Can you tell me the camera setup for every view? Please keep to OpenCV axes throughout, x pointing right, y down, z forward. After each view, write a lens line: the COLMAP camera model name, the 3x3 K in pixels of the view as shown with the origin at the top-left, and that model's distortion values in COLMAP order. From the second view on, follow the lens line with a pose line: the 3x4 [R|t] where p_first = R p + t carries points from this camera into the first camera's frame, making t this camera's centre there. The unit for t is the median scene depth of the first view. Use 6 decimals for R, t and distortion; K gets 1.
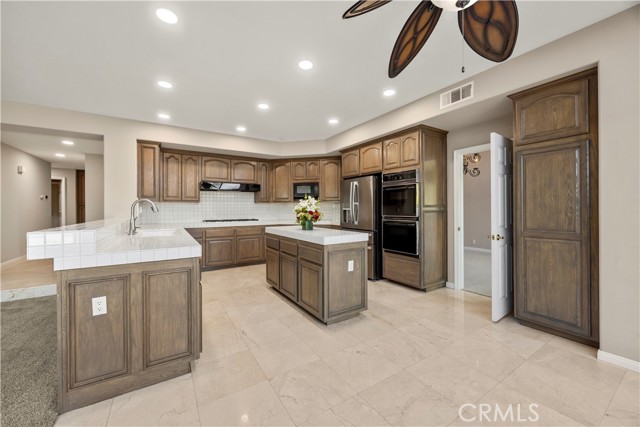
lens RADIAL K [[248.3, 0, 318.3], [0, 248.3, 211.8], [0, 0, 1]] dist [0.001494, -0.000867]
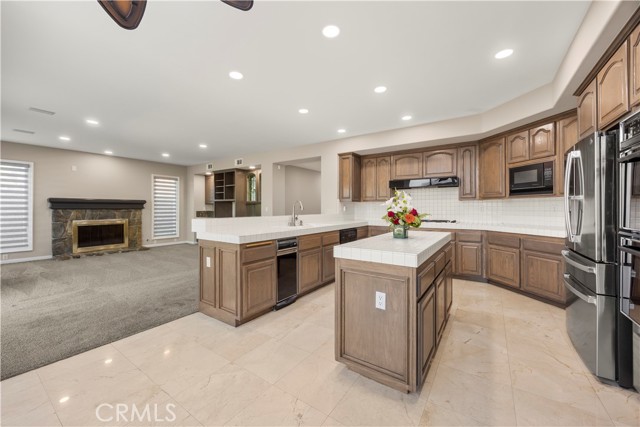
lens RADIAL K [[248.3, 0, 317.2], [0, 248.3, 207.9], [0, 0, 1]] dist [0.001494, -0.000867]
pose [[0.394289, 0.006386, -0.918964, 0.553384], [-0.013312, 0.999911, 0.001237, -0.012295], [0.918890, 0.011745, 0.394338, 0.518993]]
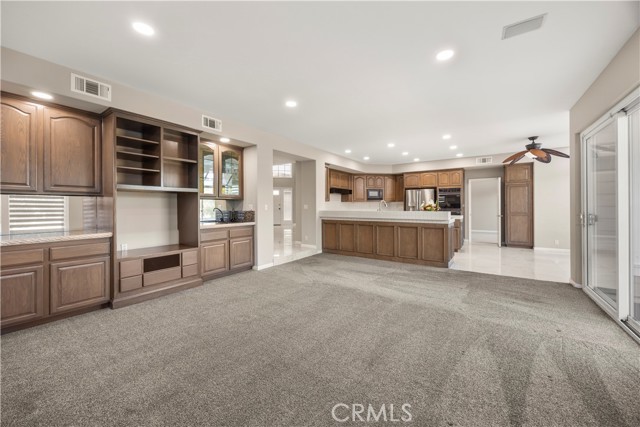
lens RADIAL K [[248.3, 0, 318.0], [0, 248.3, 206.9], [0, 0, 1]] dist [0.001494, -0.000867]
pose [[0.924923, 0.000366, 0.380155, -1.826036], [0.003574, 0.999947, -0.009658, 0.020679], [-0.380138, 0.010292, 0.924873, -0.637060]]
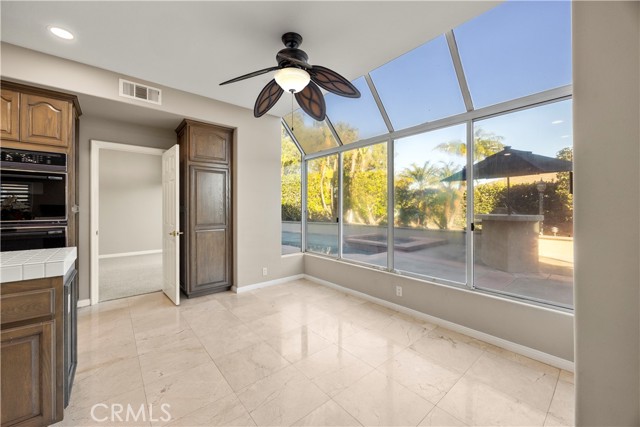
lens RADIAL K [[248.3, 0, 321.3], [0, 248.3, 209.6], [0, 0, 1]] dist [0.001494, -0.000867]
pose [[-0.141794, 0.002516, 0.989893, -0.471323], [0.011513, 0.999933, -0.000893, -0.000730], [-0.989829, 0.011270, -0.141813, 0.416999]]
